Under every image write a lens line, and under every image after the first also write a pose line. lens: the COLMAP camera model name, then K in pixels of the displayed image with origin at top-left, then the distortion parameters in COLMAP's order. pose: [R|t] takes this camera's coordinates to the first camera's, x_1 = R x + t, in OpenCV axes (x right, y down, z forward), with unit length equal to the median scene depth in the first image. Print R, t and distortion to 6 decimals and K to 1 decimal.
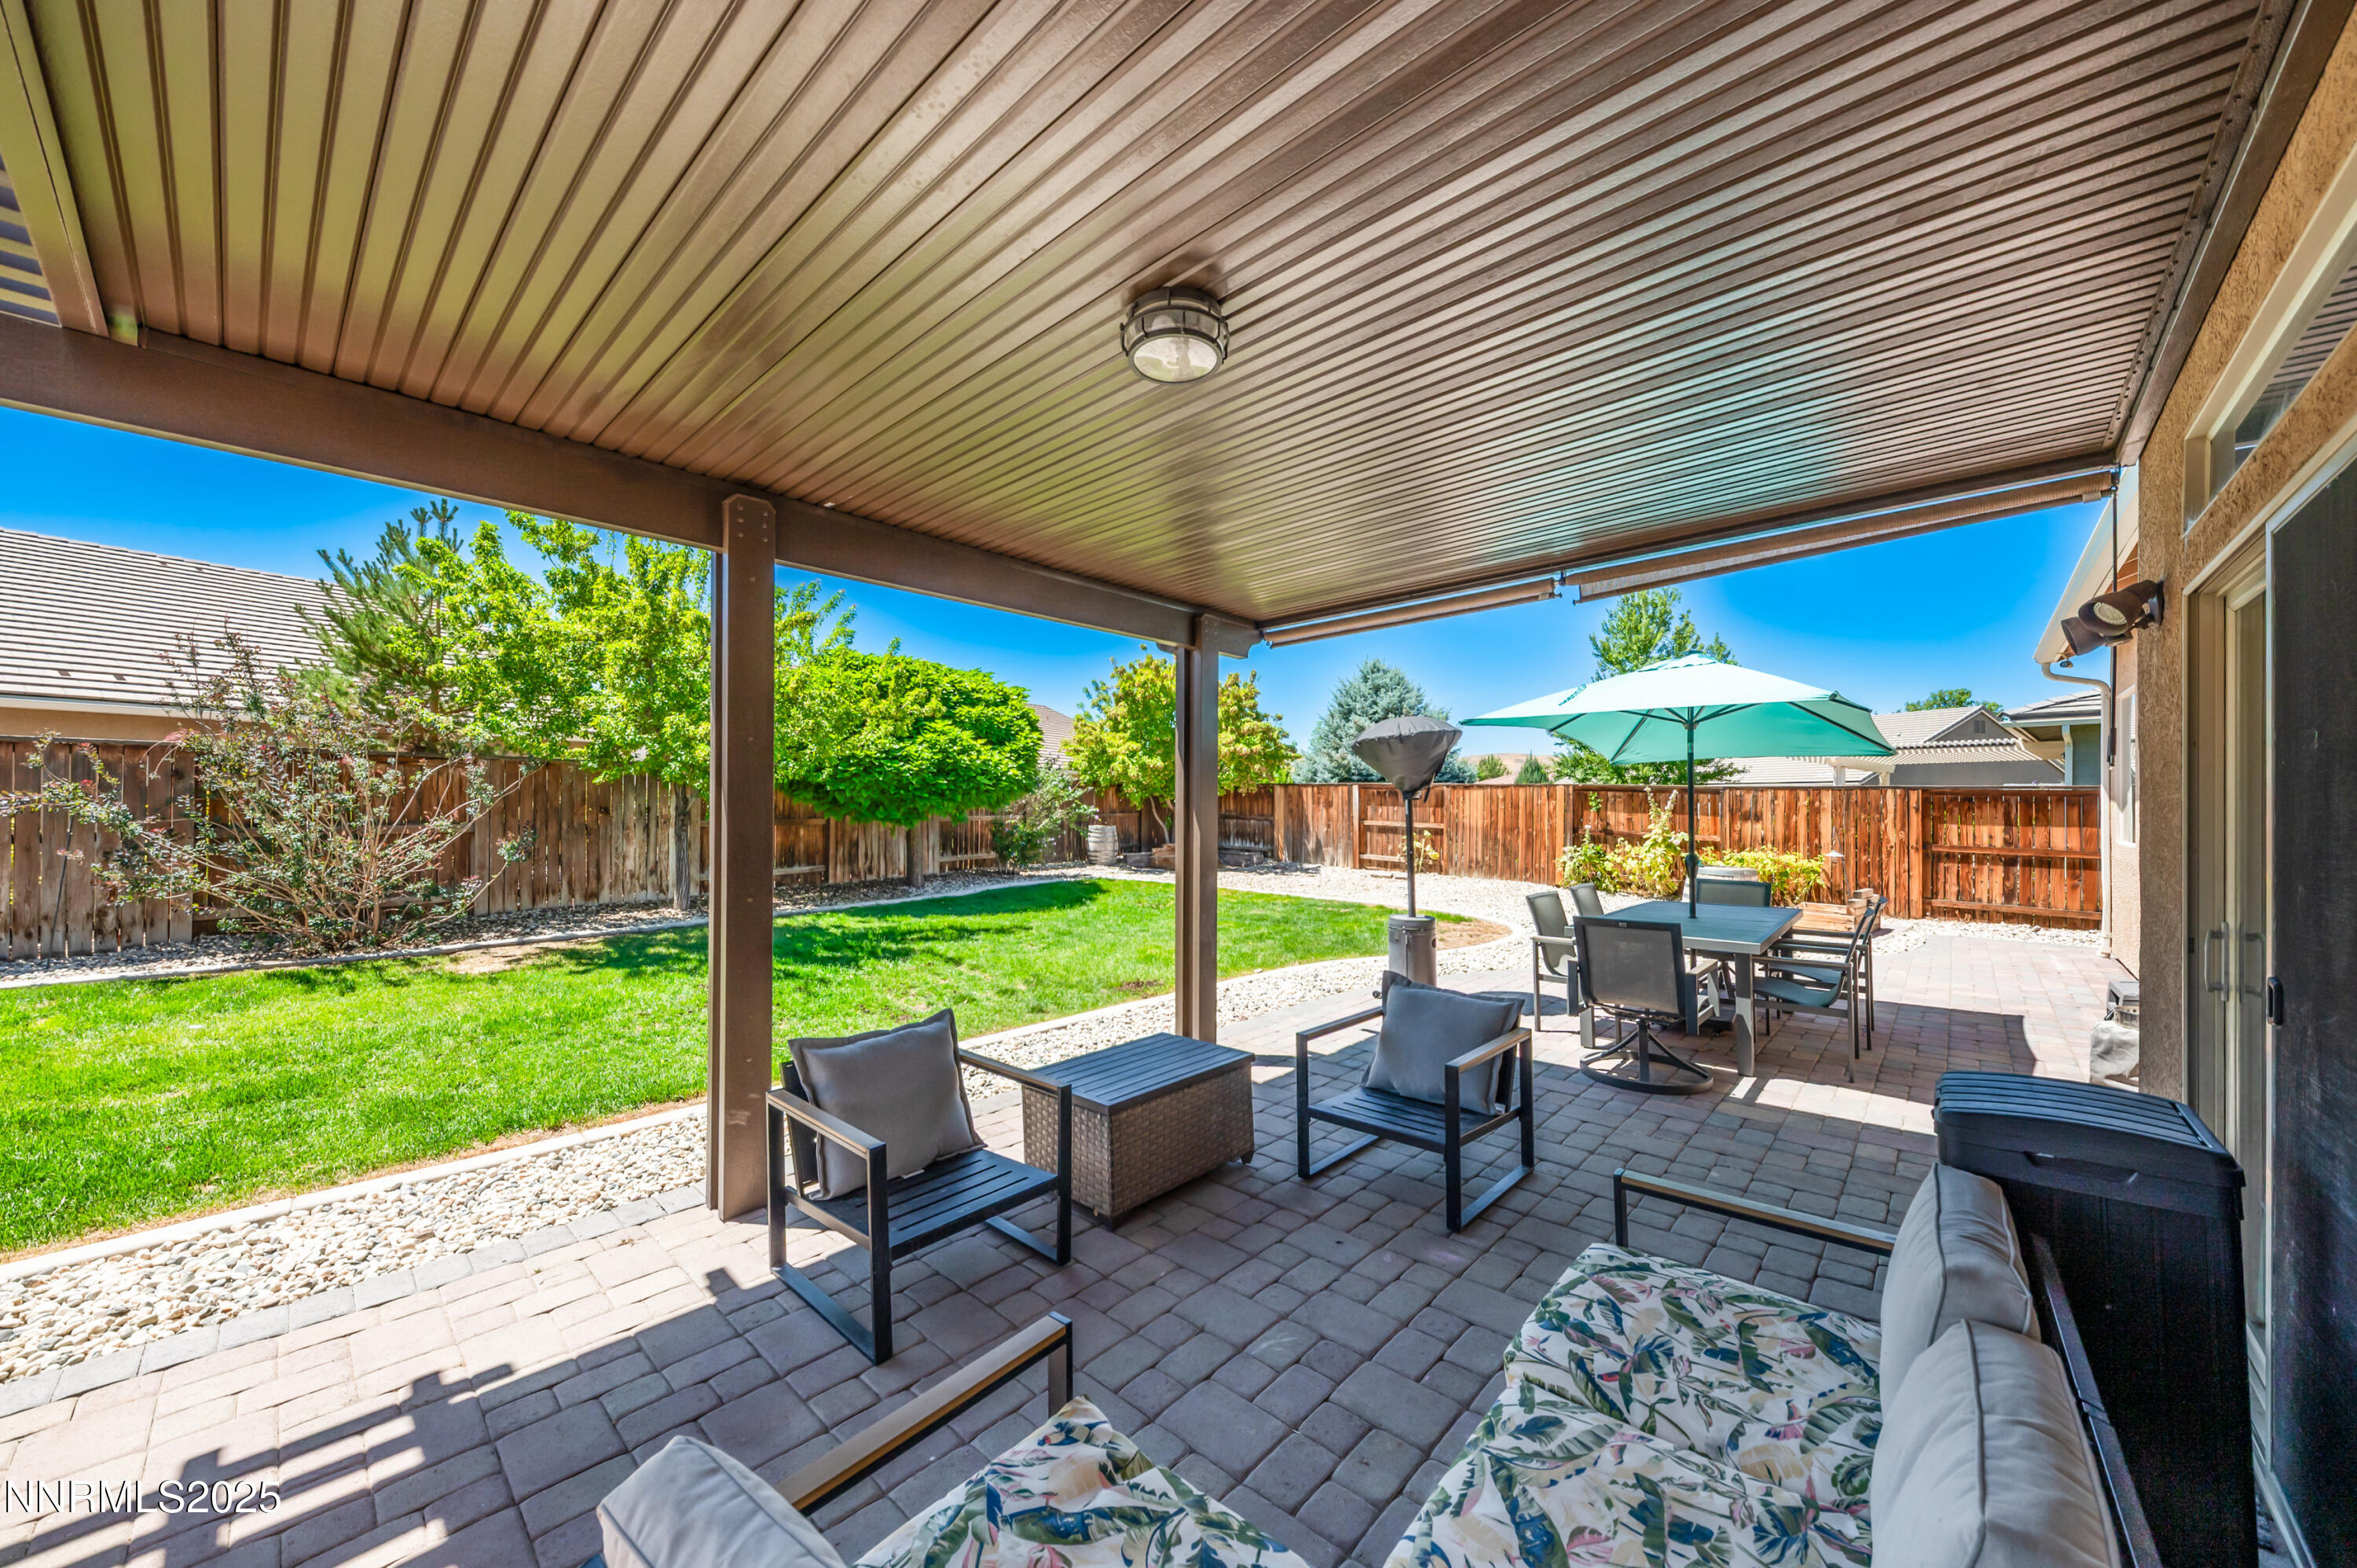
lens RADIAL K [[821.1, 0, 1177.8], [0, 821.1, 790.2], [0, 0, 1]] dist [0.002842, -0.000092]
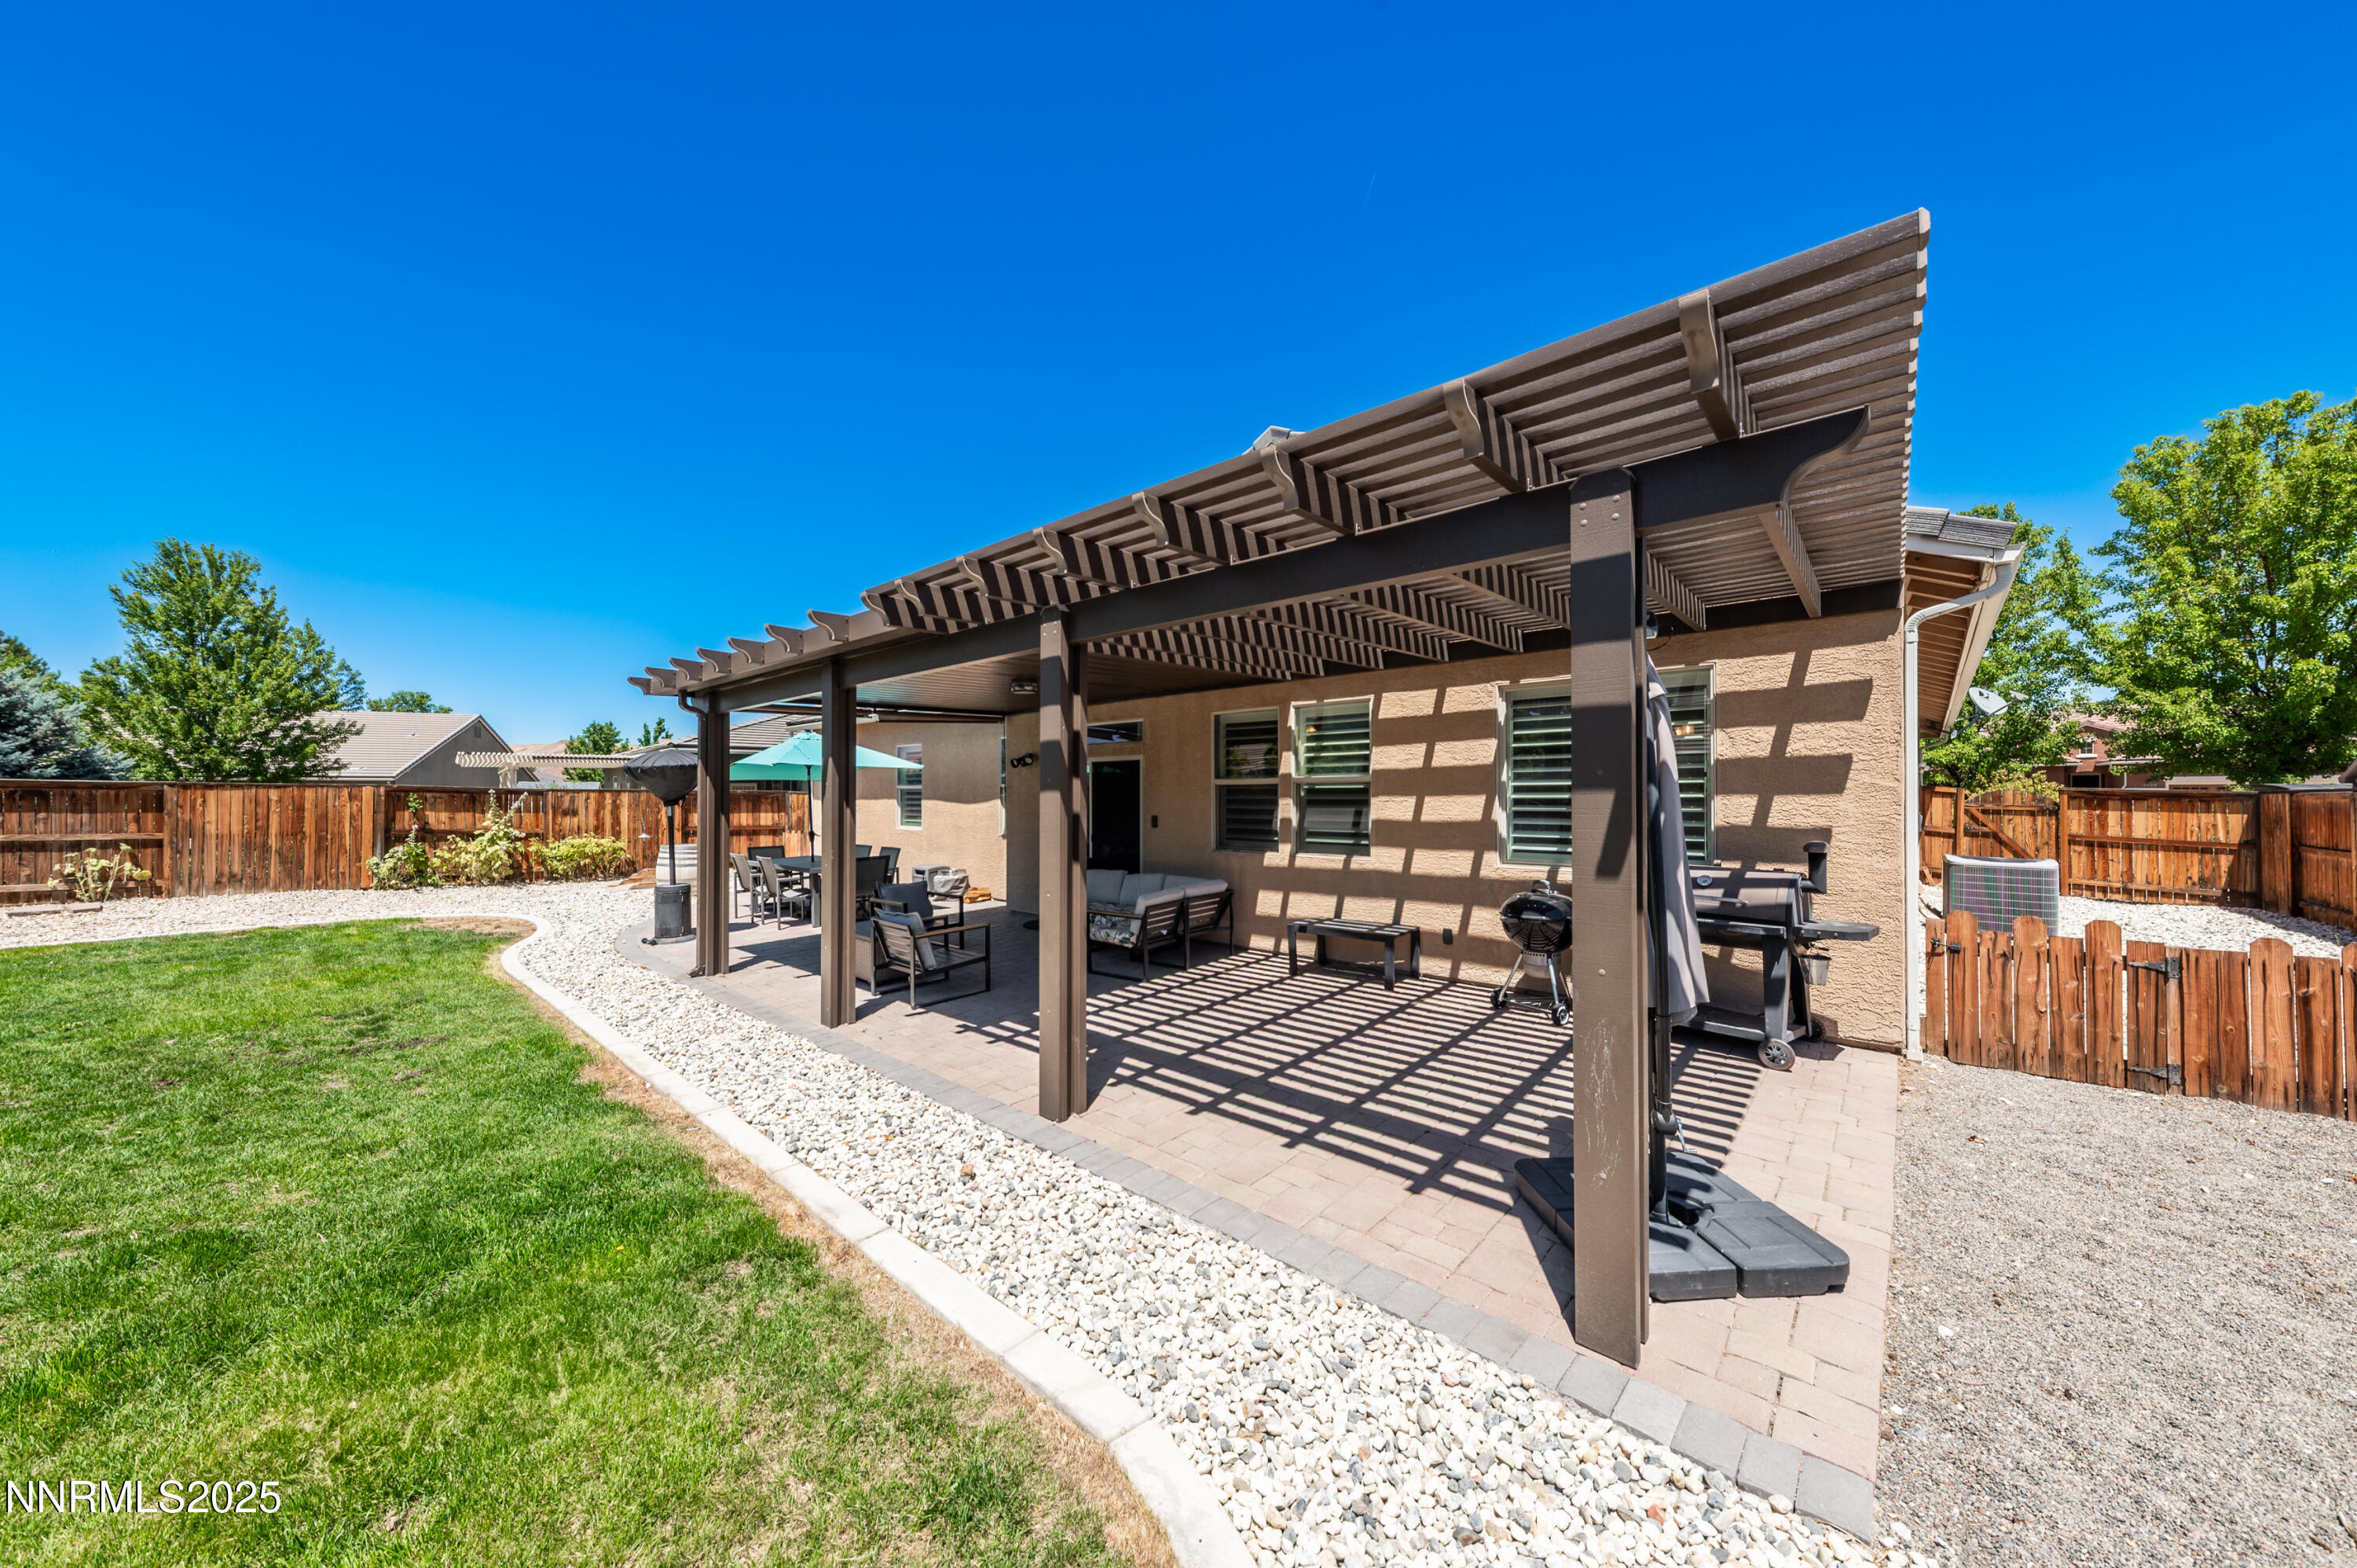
lens RADIAL K [[821.1, 0, 1177.8], [0, 821.1, 790.2], [0, 0, 1]] dist [0.002842, -0.000092]
pose [[-0.027278, 0.001762, 0.999626, -0.634023], [-0.008354, 0.999963, -0.001991, -0.008705], [-0.999593, -0.008405, -0.027262, 0.070714]]
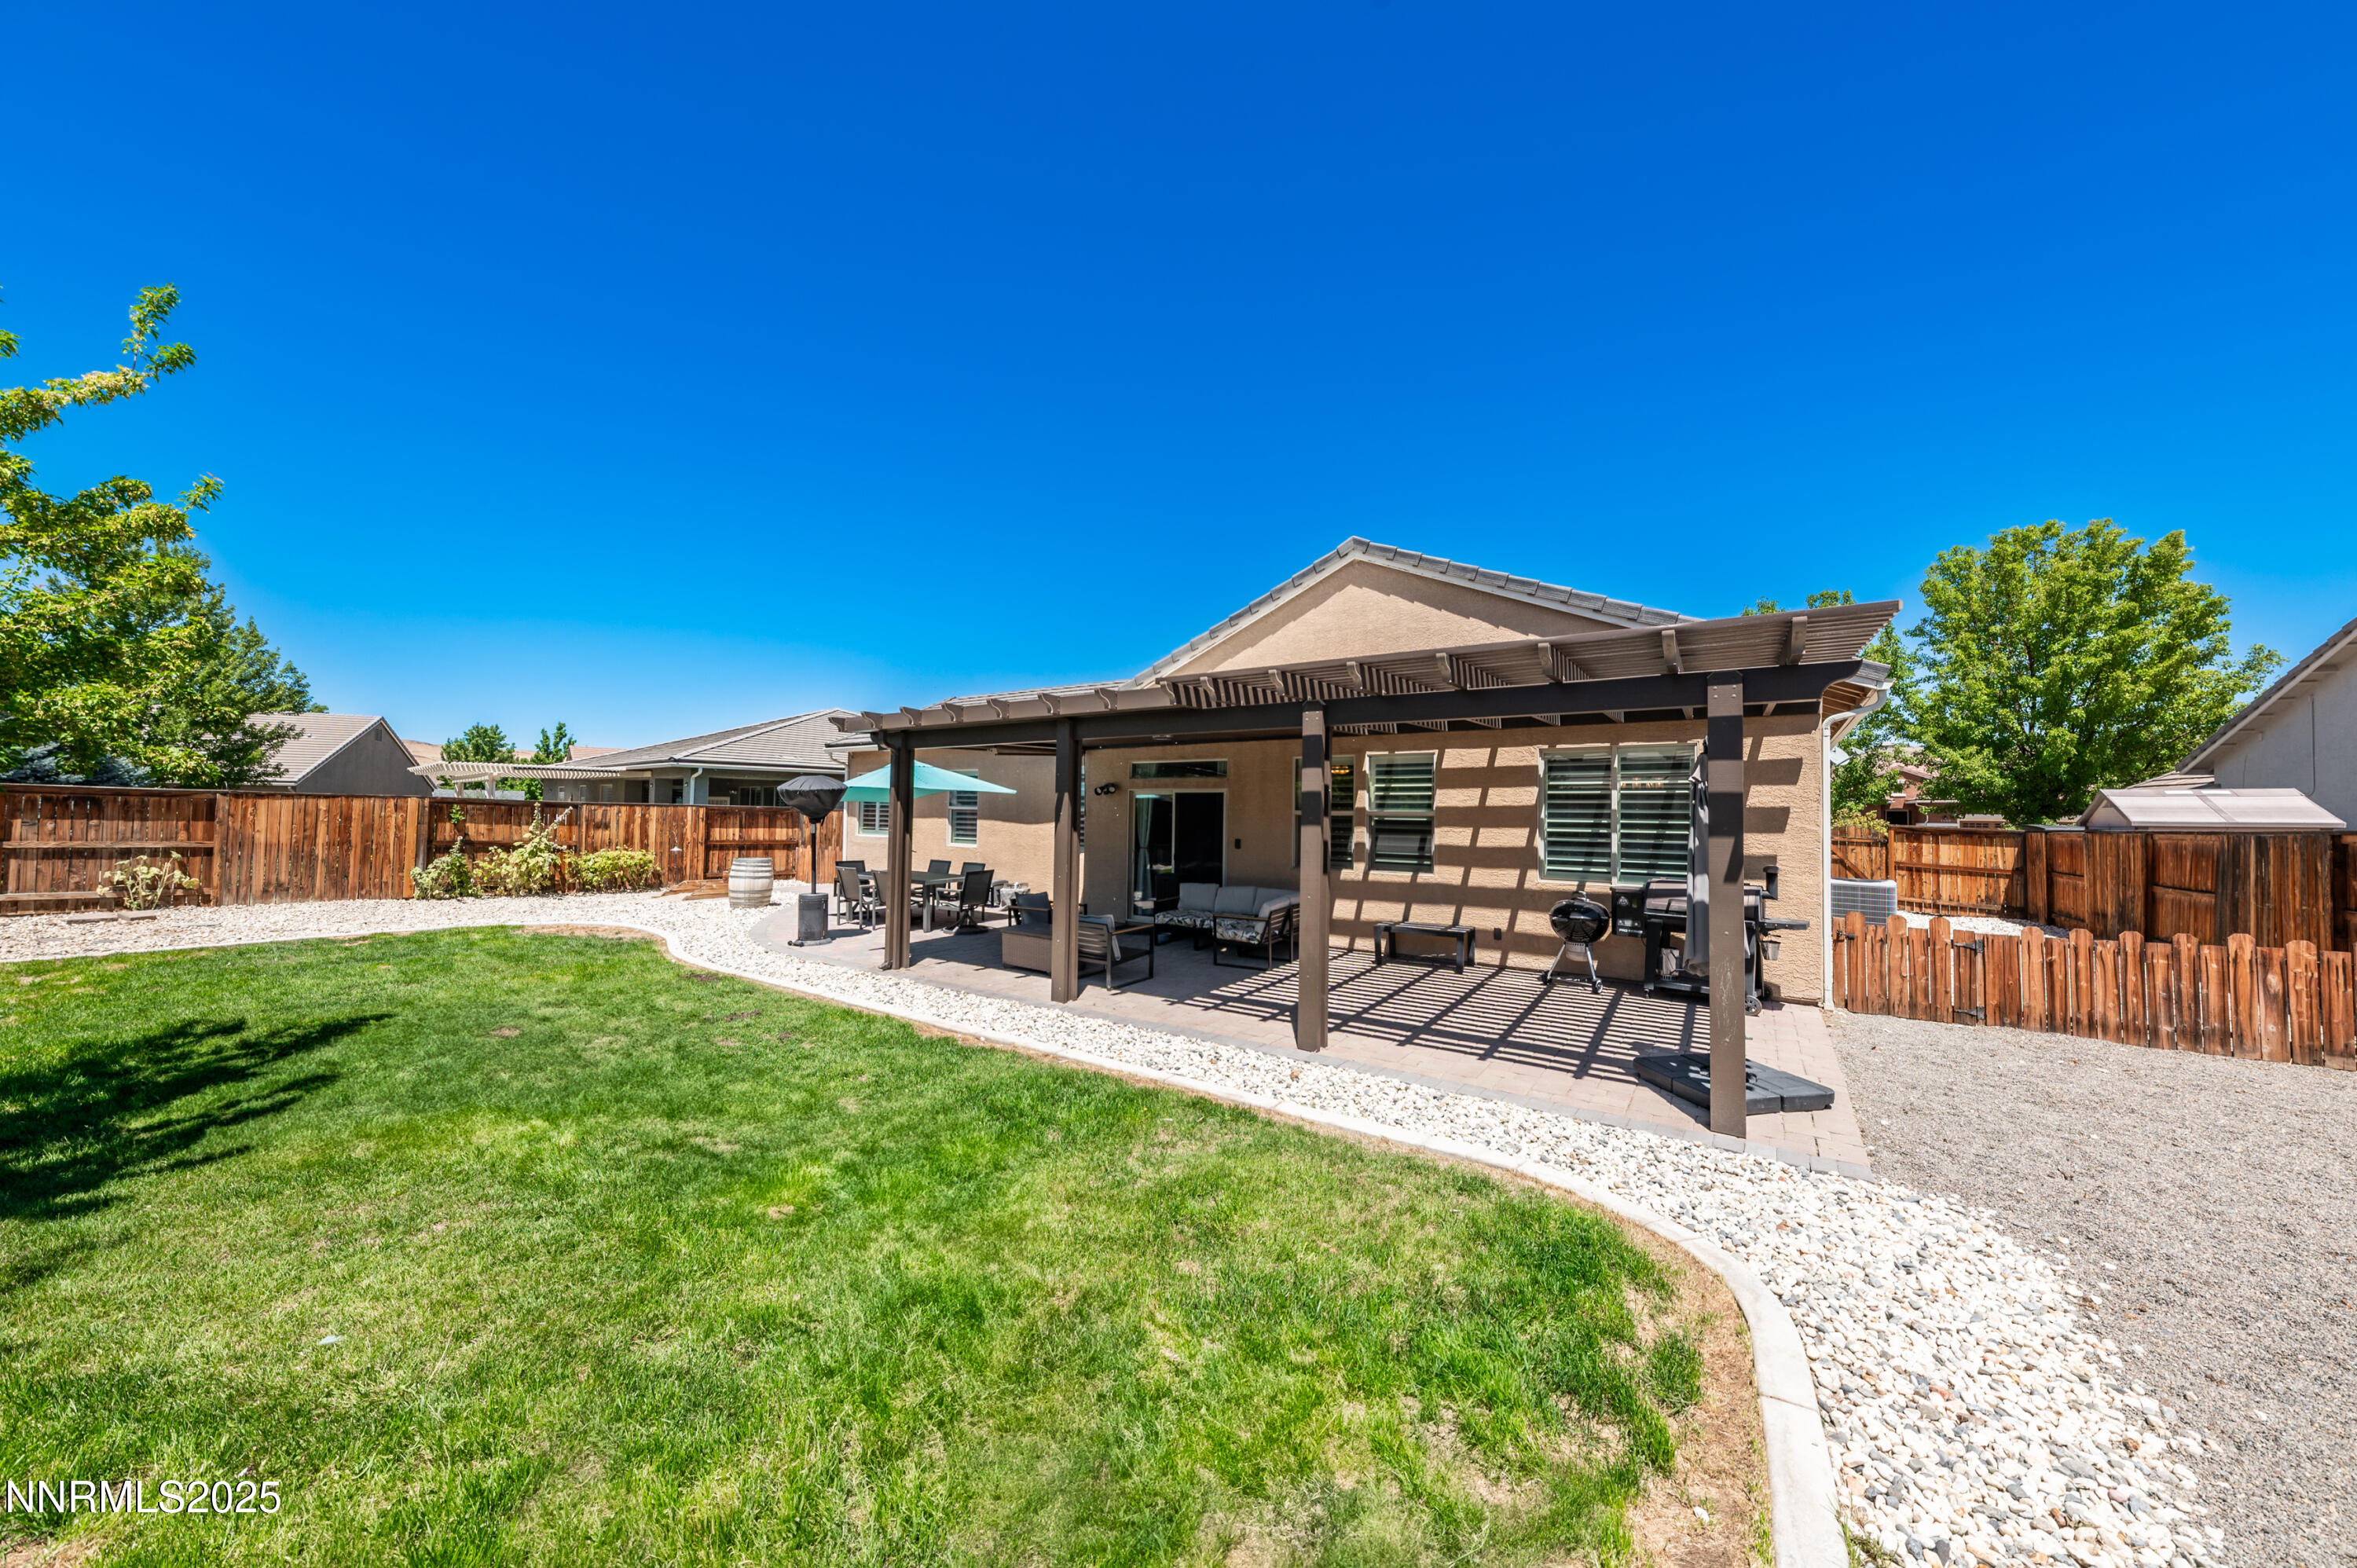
lens RADIAL K [[821.5, 0, 1181.8], [0, 821.5, 787.7], [0, 0, 1]] dist [0.006566, -0.000010]
pose [[-0.150710, 0.024790, 0.988267, -0.776737], [-0.025983, 0.999241, -0.029028, -0.015126], [-0.988237, -0.030053, -0.149951, 0.267964]]
